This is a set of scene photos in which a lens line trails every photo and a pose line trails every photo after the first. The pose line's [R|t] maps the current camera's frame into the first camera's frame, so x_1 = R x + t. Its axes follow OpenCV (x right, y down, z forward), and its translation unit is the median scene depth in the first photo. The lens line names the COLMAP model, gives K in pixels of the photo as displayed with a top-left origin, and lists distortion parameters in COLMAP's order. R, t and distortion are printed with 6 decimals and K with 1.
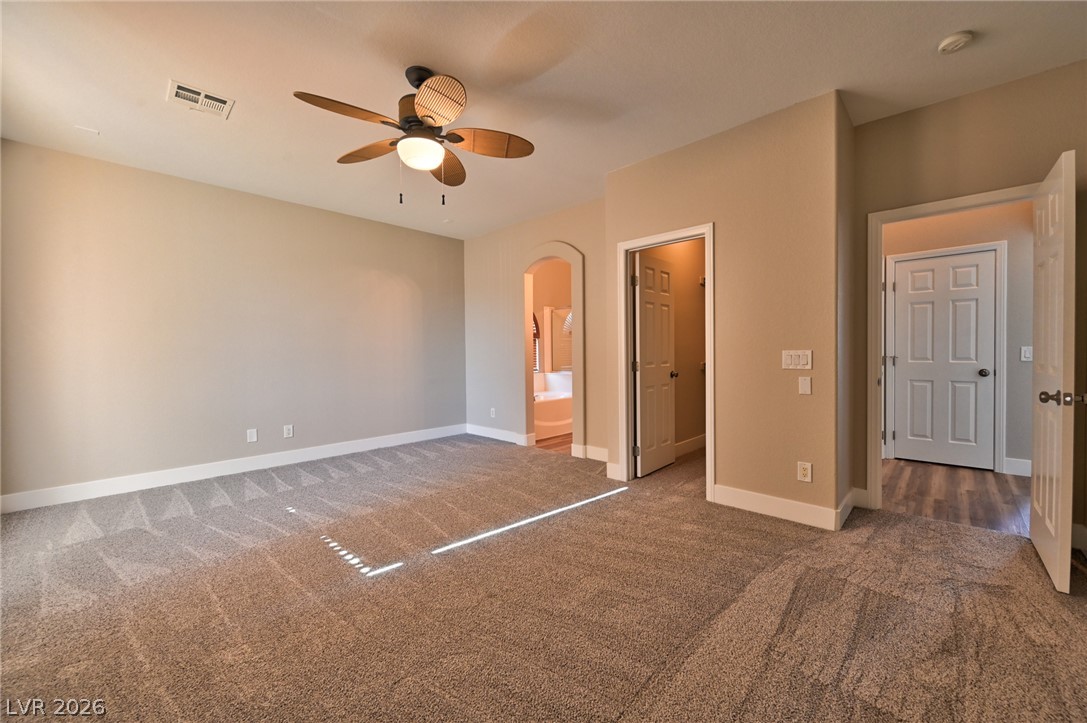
lens RADIAL K [[427.3, 0, 547.6], [0, 427.3, 360.2], [0, 0, 1]] dist [-0.000463, 0.000148]
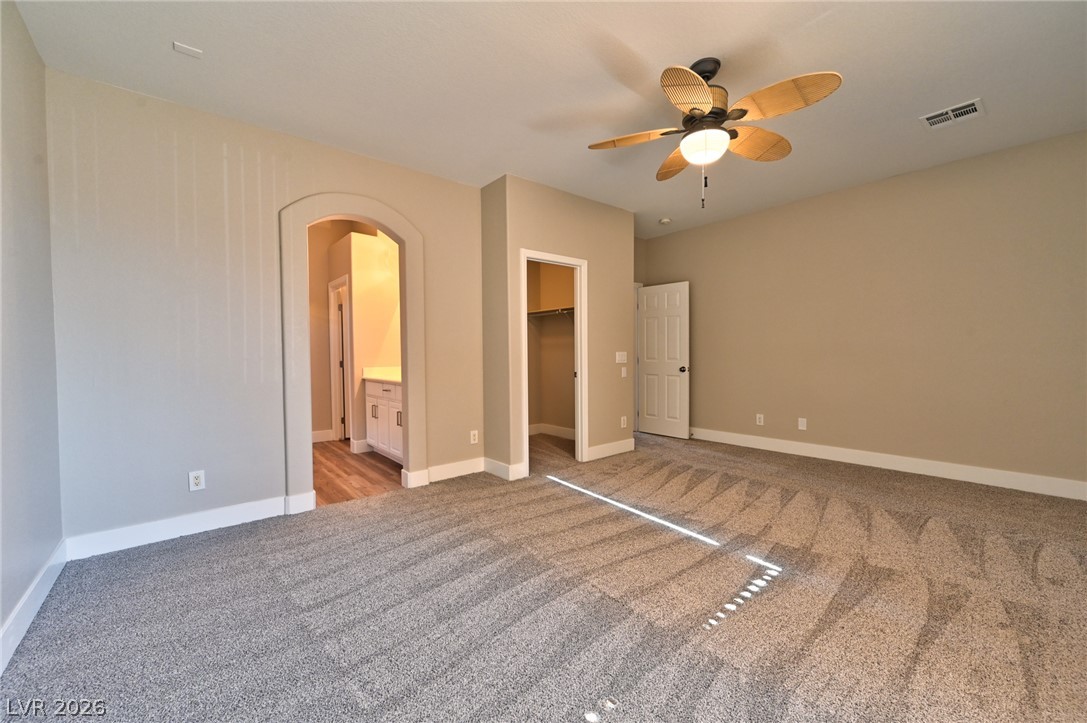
lens RADIAL K [[427.3, 0, 547.6], [0, 427.3, 360.2], [0, 0, 1]] dist [-0.000463, 0.000148]
pose [[0.105417, -0.011312, 0.994364, -0.873262], [0.028200, 0.999567, 0.008382, -0.009680], [-0.994028, 0.027158, 0.105690, 0.843034]]
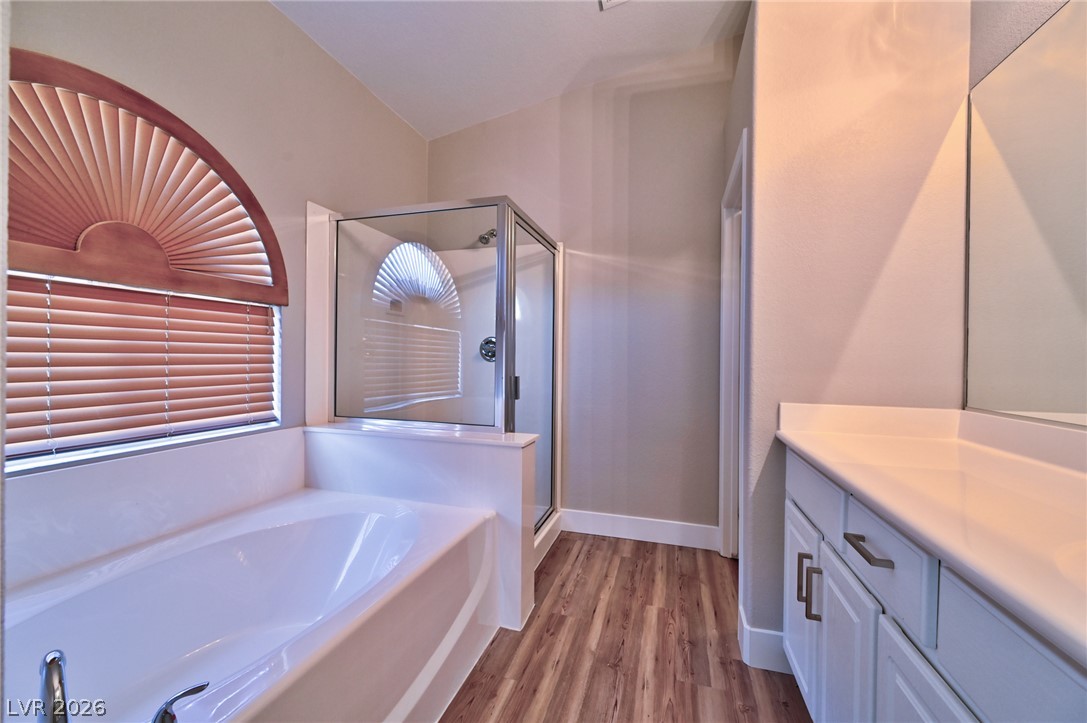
lens RADIAL K [[427.3, 0, 547.6], [0, 427.3, 360.2], [0, 0, 1]] dist [-0.000463, 0.000148]
pose [[0.888503, 0.014385, 0.458645, 0.010203], [-0.010433, 0.999883, -0.011149, -0.027401], [-0.458752, 0.005121, 0.888549, 1.296065]]
